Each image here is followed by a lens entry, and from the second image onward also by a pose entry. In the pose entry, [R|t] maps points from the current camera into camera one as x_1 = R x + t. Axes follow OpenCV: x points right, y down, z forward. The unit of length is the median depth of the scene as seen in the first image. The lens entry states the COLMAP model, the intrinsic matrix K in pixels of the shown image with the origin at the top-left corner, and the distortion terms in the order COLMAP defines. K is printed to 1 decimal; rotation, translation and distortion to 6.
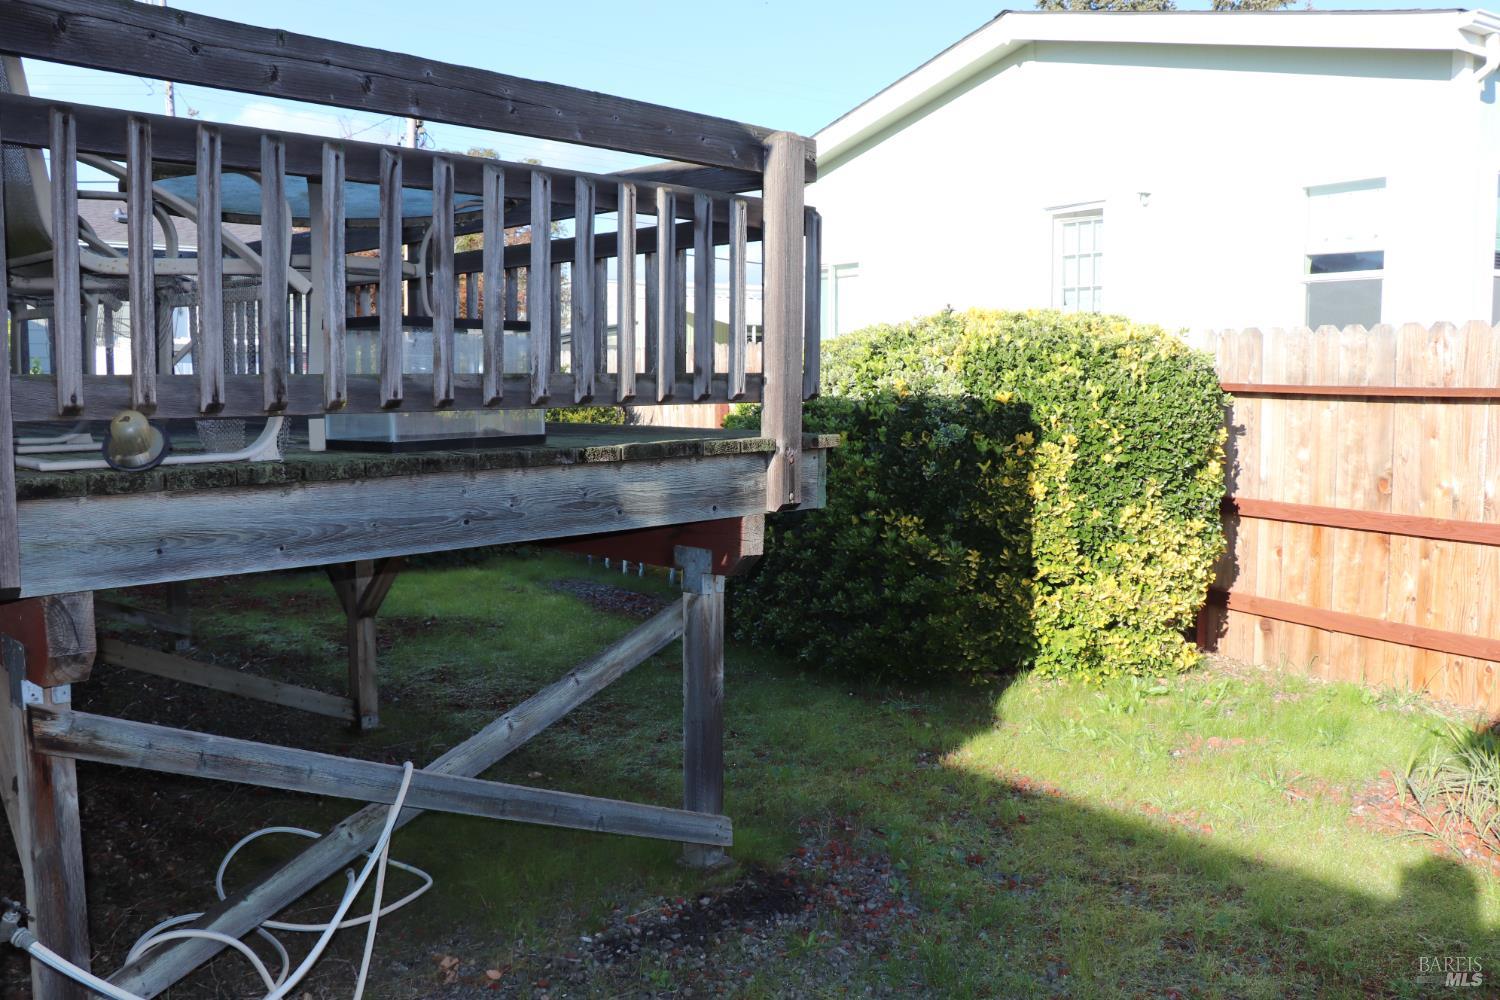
lens RADIAL K [[1259.9, 0, 750.7], [0, 1259.9, 479.5], [0, 0, 1]] dist [-0.238040, 0.534225]
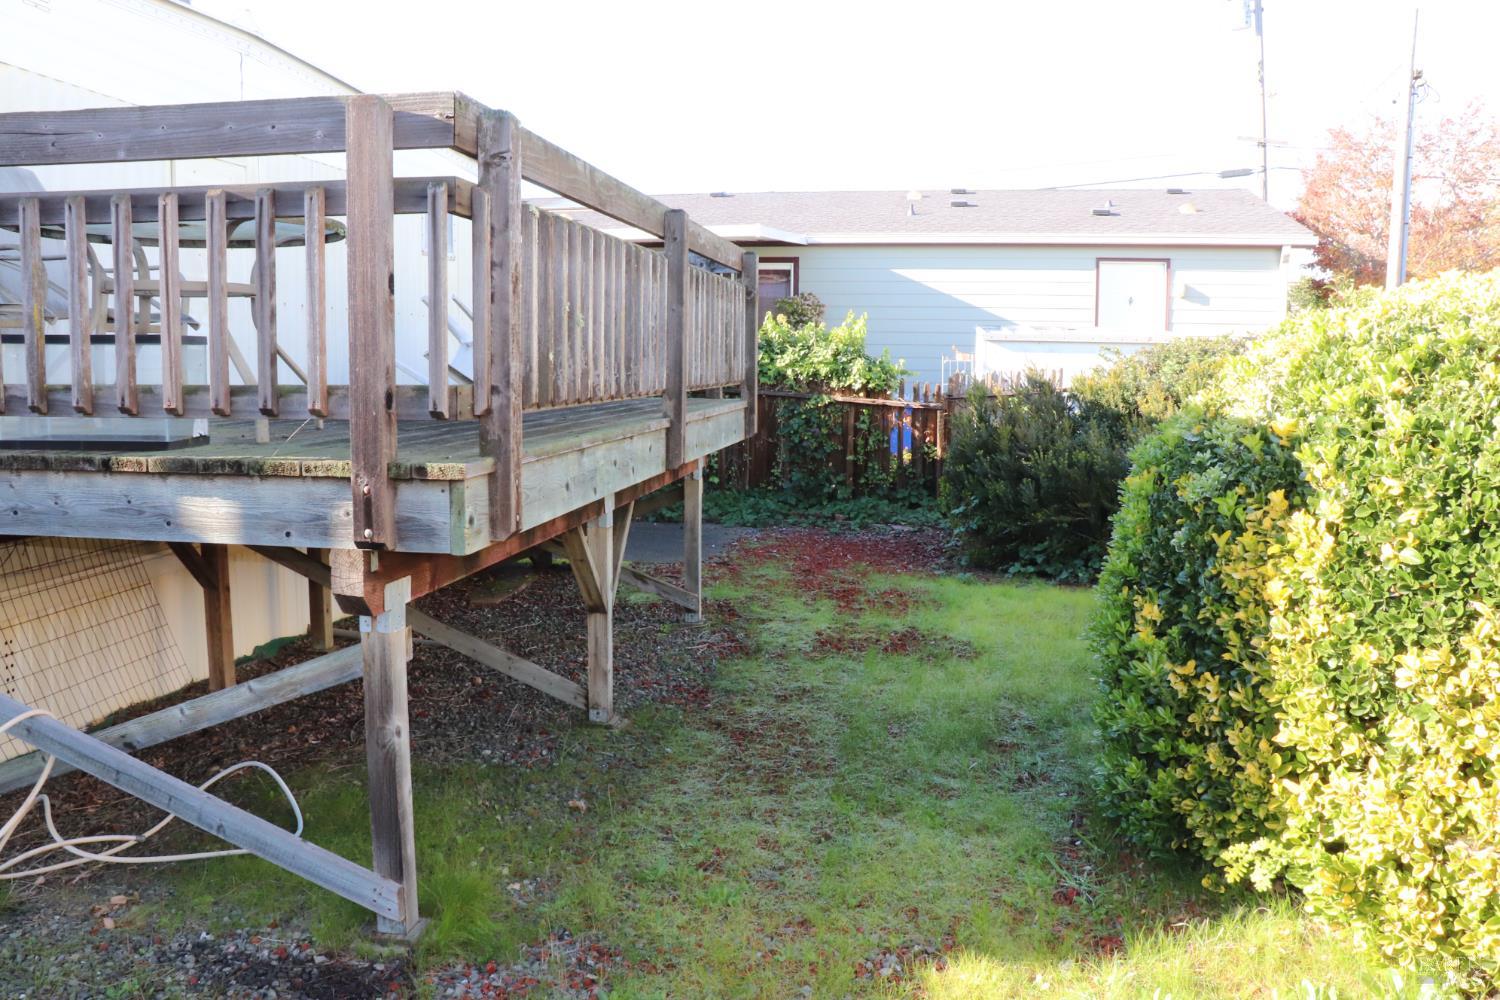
lens RADIAL K [[1259.9, 0, 750.7], [0, 1259.9, 479.5], [0, 0, 1]] dist [-0.238040, 0.534225]
pose [[0.573475, 0.079153, -0.815391, 0.927361], [-0.076014, 0.996169, 0.043240, -0.084084], [0.815689, 0.037184, 0.577294, 0.769380]]
